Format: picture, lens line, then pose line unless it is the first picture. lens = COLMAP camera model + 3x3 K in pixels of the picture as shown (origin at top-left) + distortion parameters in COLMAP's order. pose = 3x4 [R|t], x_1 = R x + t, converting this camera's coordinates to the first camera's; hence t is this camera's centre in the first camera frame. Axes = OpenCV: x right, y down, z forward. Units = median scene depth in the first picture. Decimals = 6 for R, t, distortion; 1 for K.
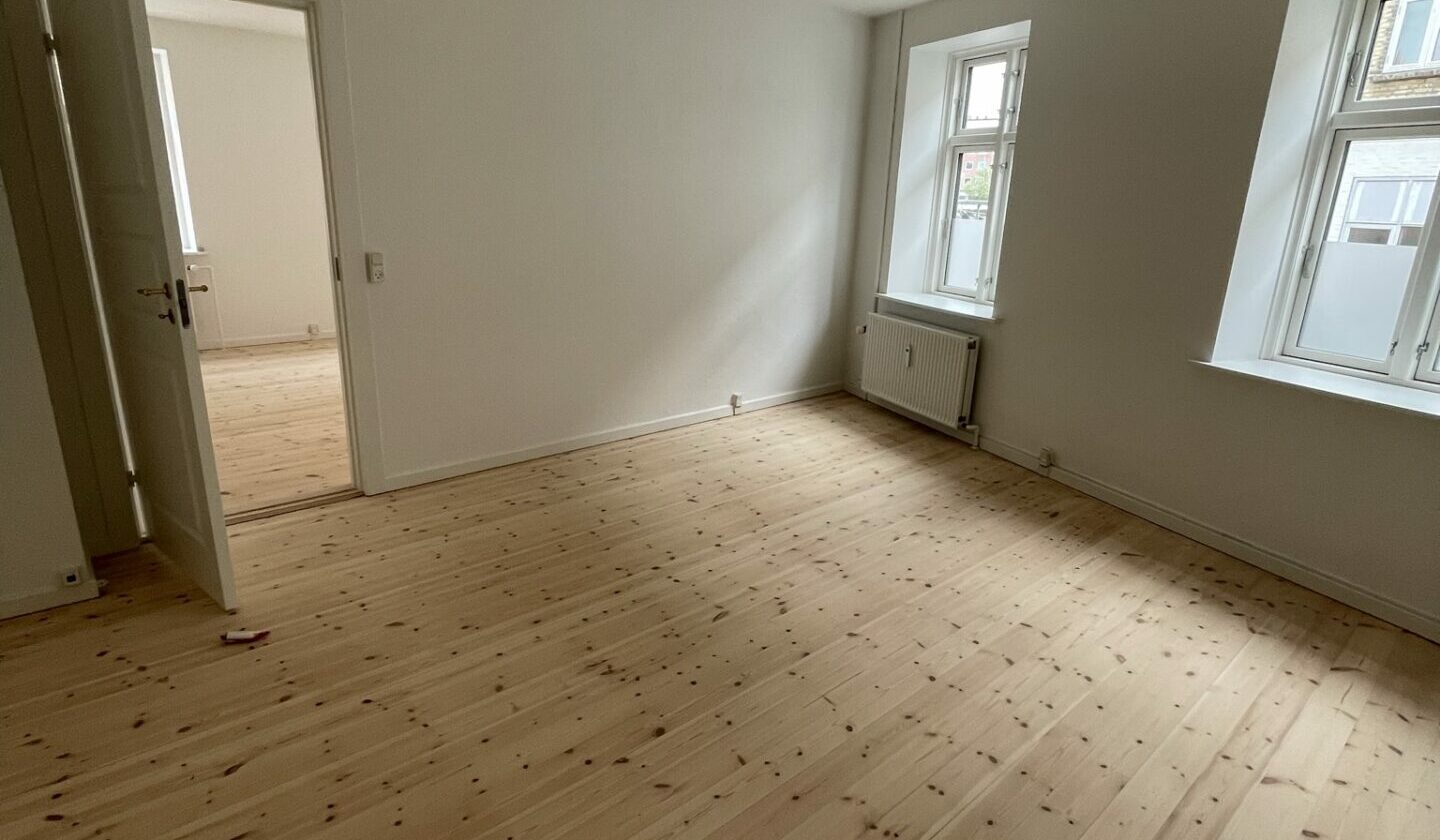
lens RADIAL K [[779.0, 0, 718.7], [0, 779.0, 417.8], [0, 0, 1]] dist [0.001712, -0.003017]
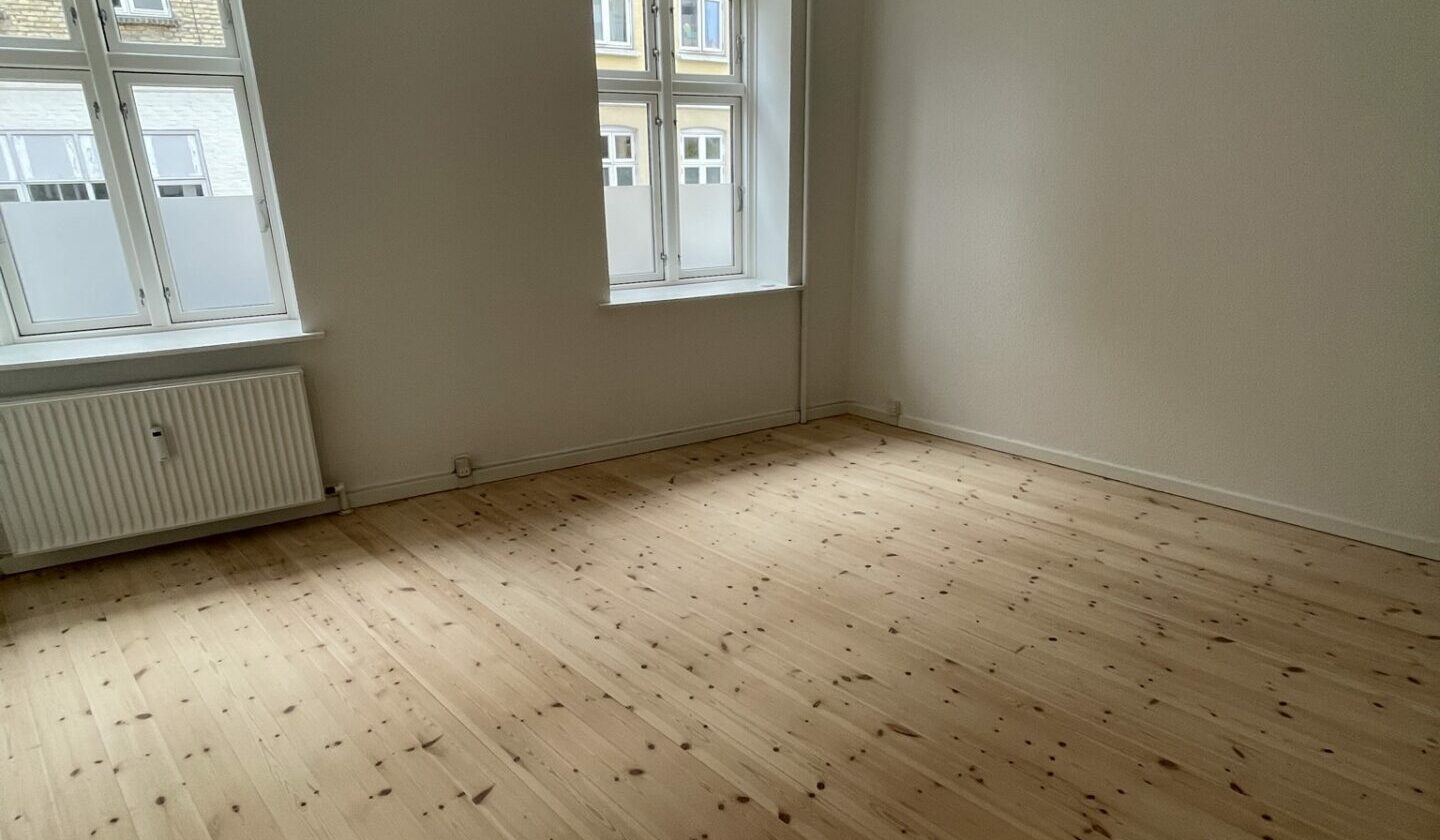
lens RADIAL K [[779.0, 0, 721.9], [0, 779.0, 414.6], [0, 0, 1]] dist [0.001712, -0.003017]
pose [[-0.077092, -0.333708, 0.939519, -0.487530], [0.284104, 0.895904, 0.341529, -0.267260], [-0.955689, 0.293250, 0.025741, 0.883407]]
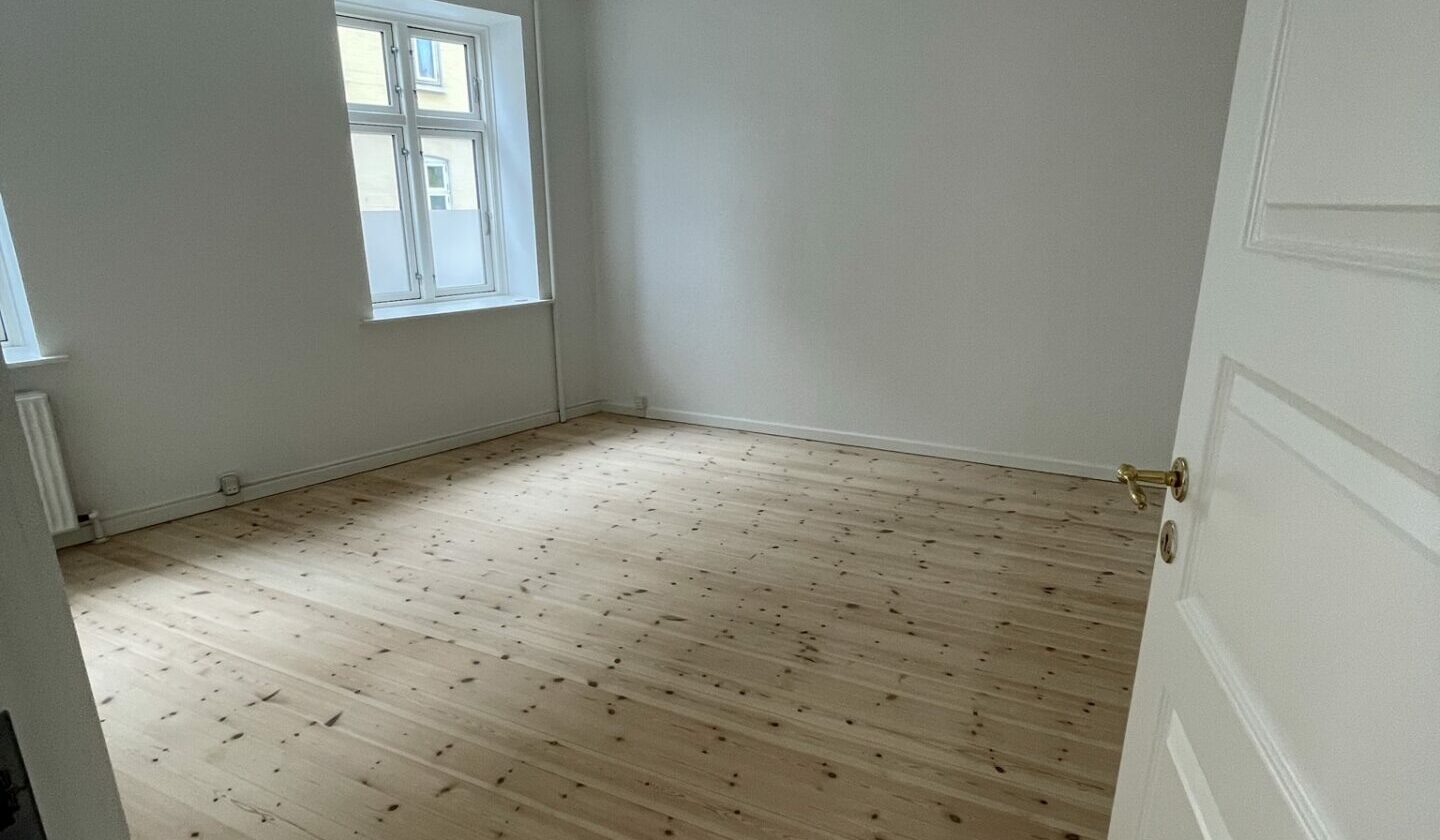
lens RADIAL K [[779.0, 0, 723.8], [0, 779.0, 418.1], [0, 0, 1]] dist [0.001712, -0.003017]
pose [[-0.405960, -0.282222, 0.869222, -0.672415], [0.238794, 0.885323, 0.398975, -0.288499], [-0.882142, 0.369533, -0.292013, 0.950235]]
